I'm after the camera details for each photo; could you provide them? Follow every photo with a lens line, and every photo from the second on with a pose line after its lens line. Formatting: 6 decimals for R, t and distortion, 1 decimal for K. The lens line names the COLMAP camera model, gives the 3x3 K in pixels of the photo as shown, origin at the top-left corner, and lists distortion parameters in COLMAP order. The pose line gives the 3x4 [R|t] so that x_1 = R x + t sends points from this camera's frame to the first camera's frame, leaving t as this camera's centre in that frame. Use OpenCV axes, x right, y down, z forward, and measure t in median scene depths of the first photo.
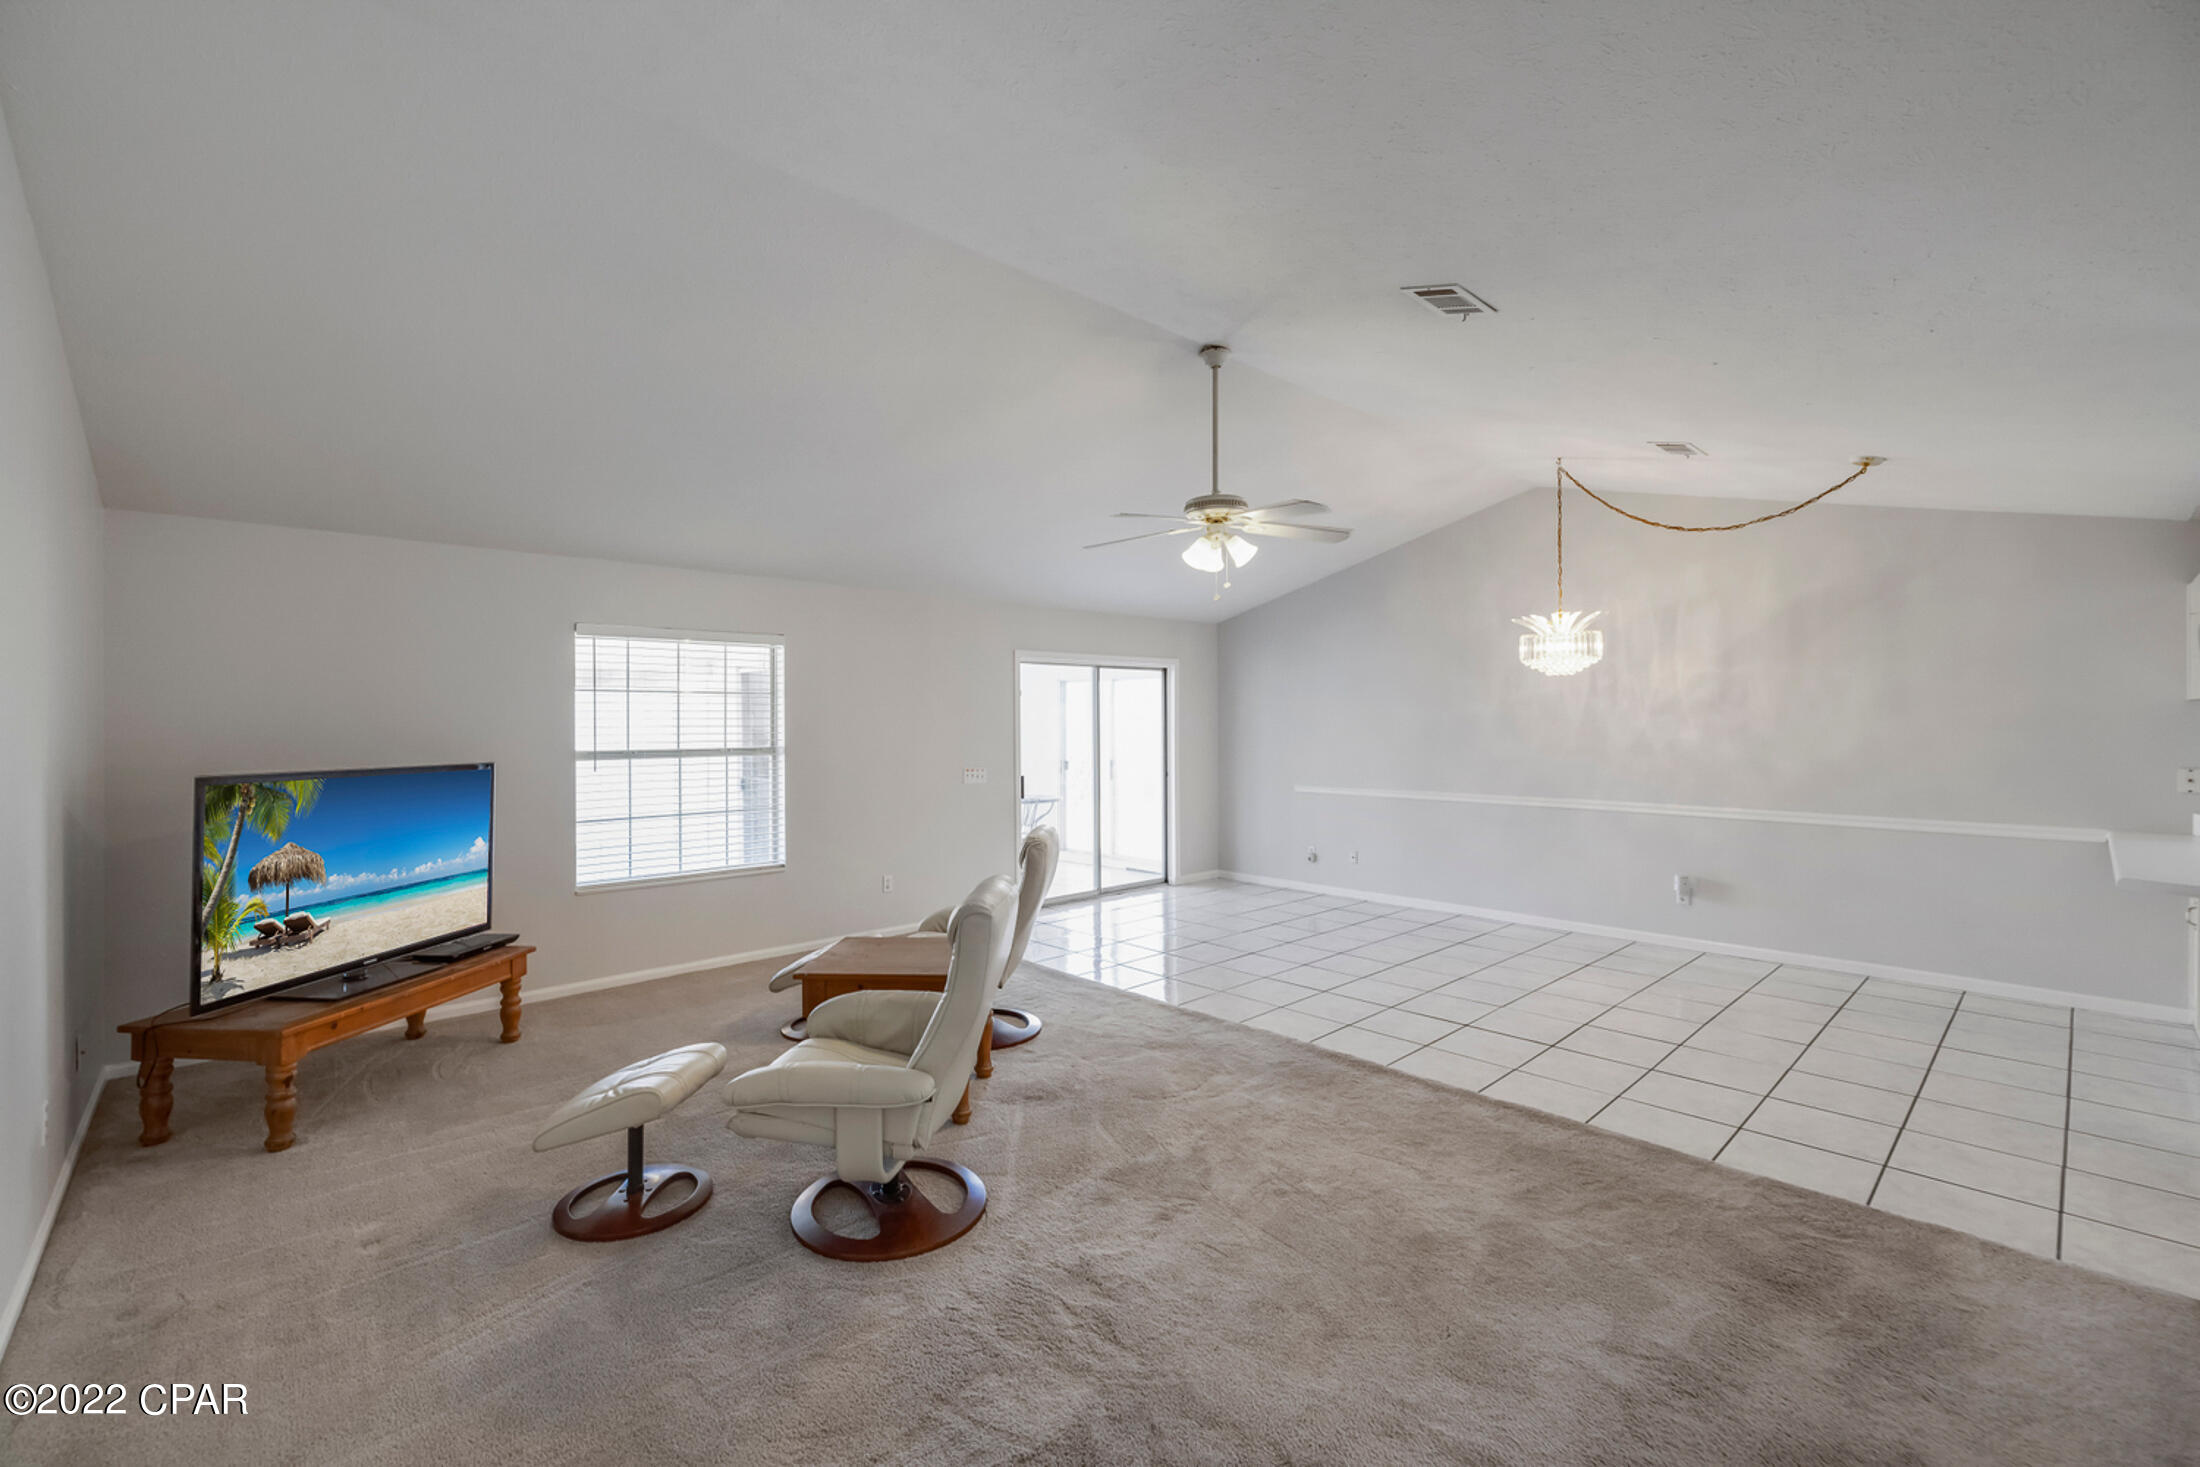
lens RADIAL K [[920.2, 0, 1093.7], [0, 920.2, 706.7], [0, 0, 1]] dist [-0.000262, 0.000174]
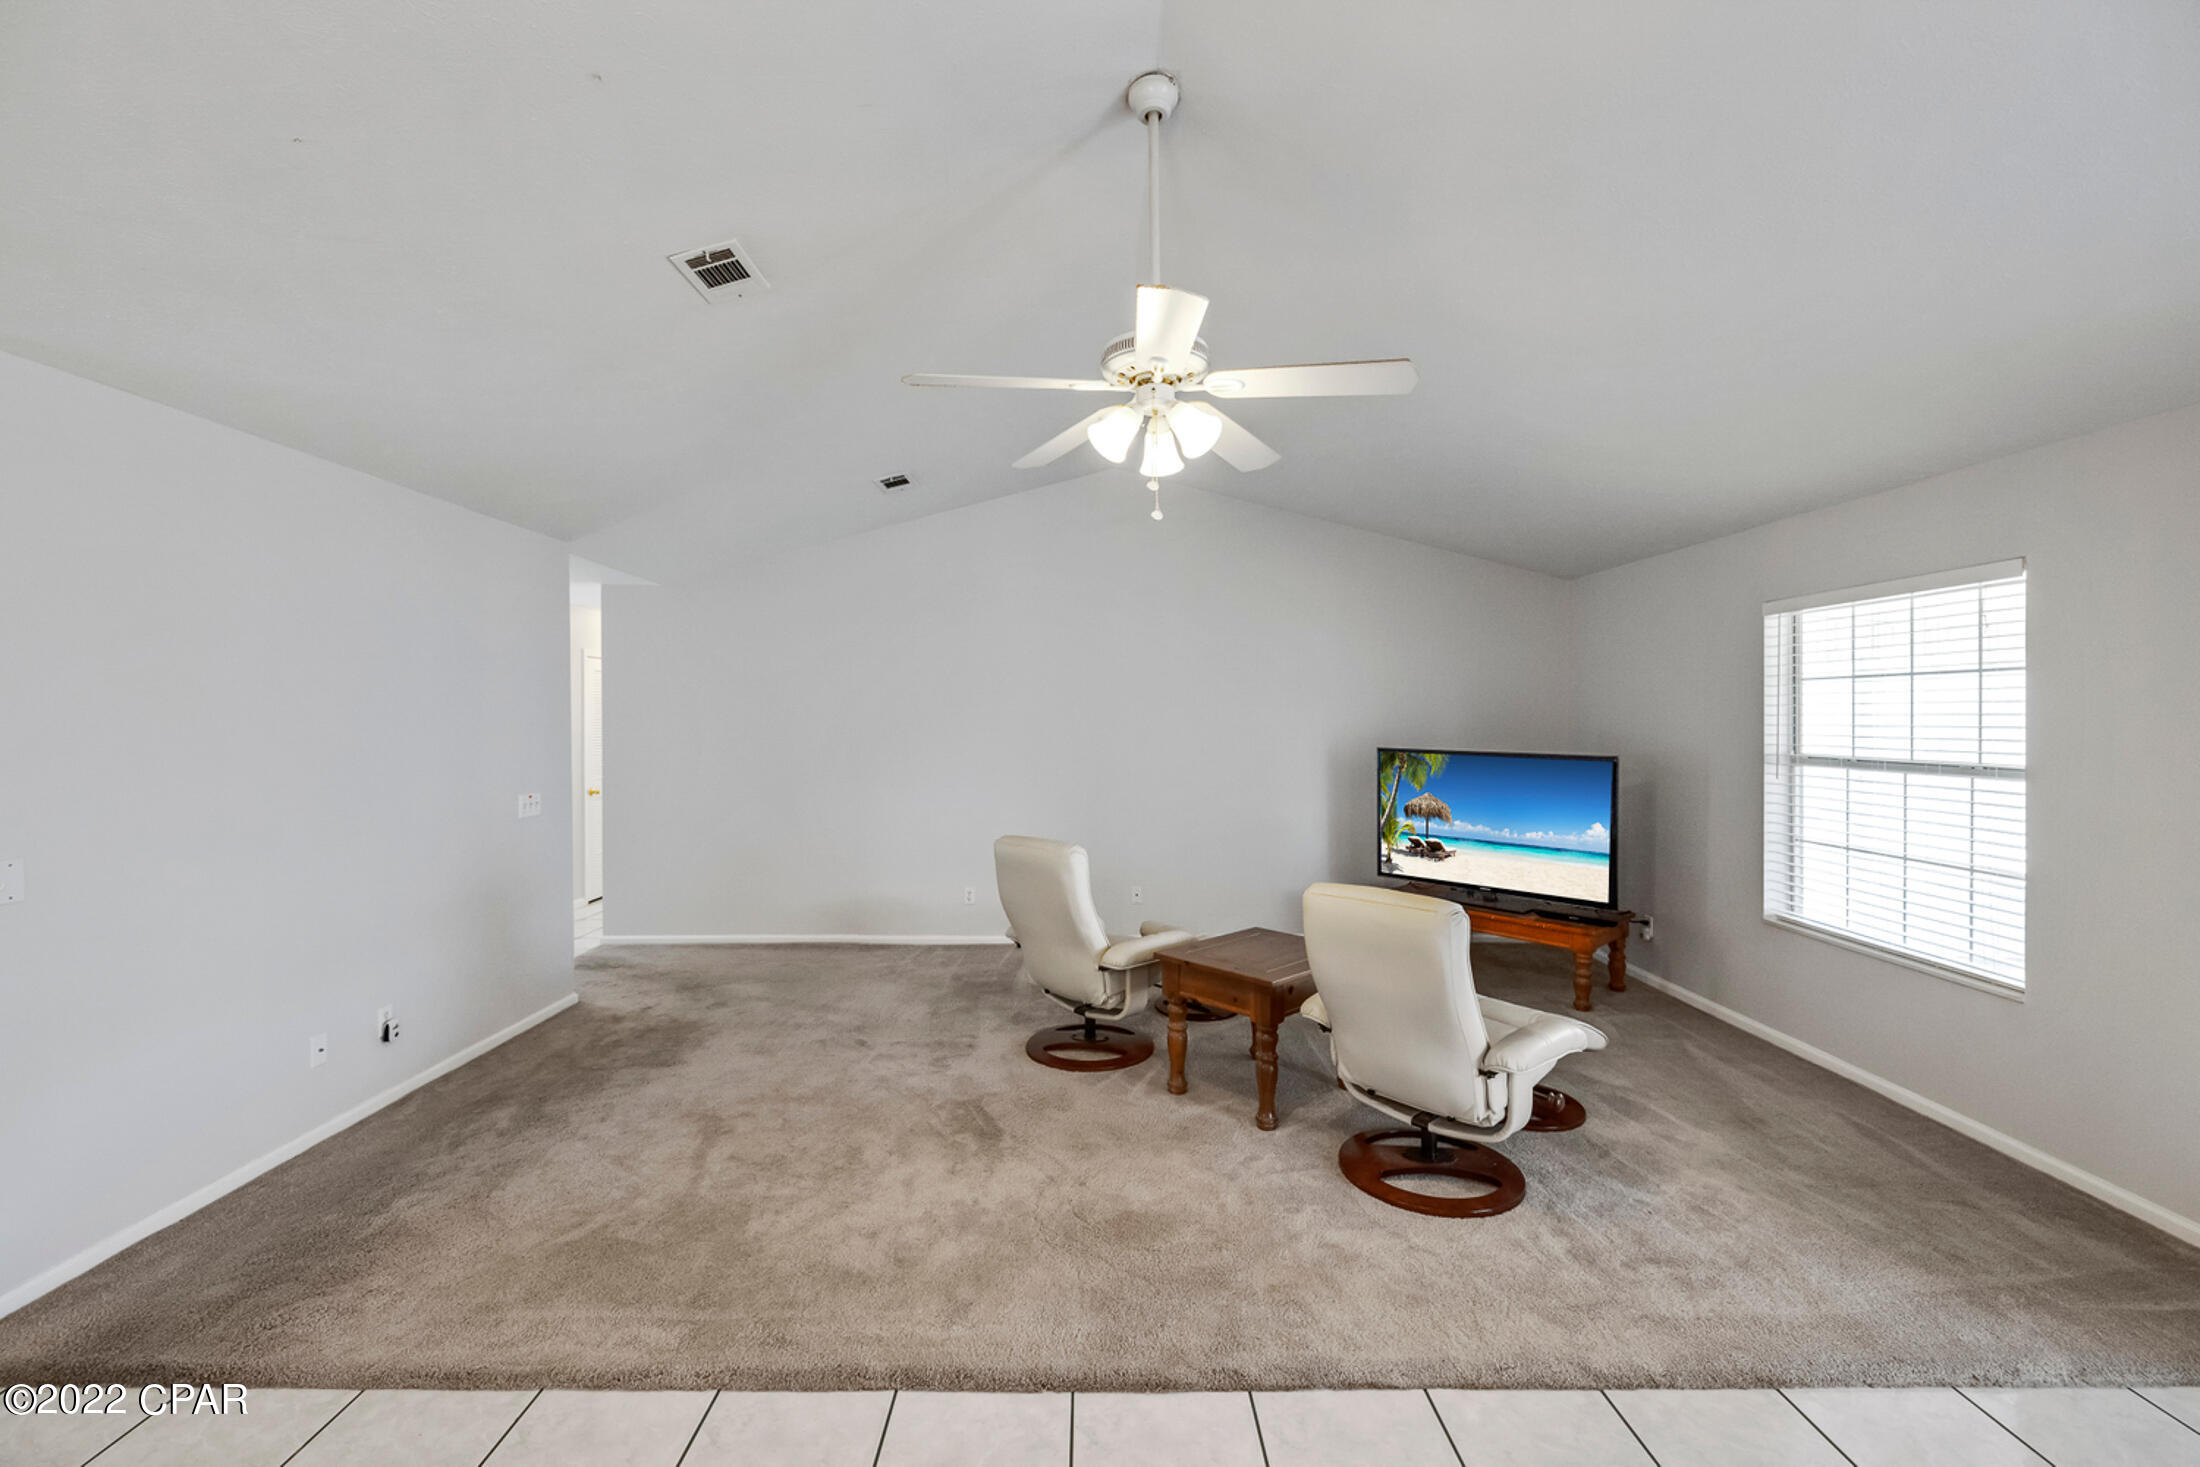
lens RADIAL K [[920.2, 0, 1087.9], [0, 920.2, 722.6], [0, 0, 1]] dist [-0.000262, 0.000174]
pose [[-0.664892, 0.013856, -0.746811, 0.685346], [0.016925, 0.999851, 0.003482, 0.011267], [0.746747, -0.010324, -0.665028, 1.588401]]
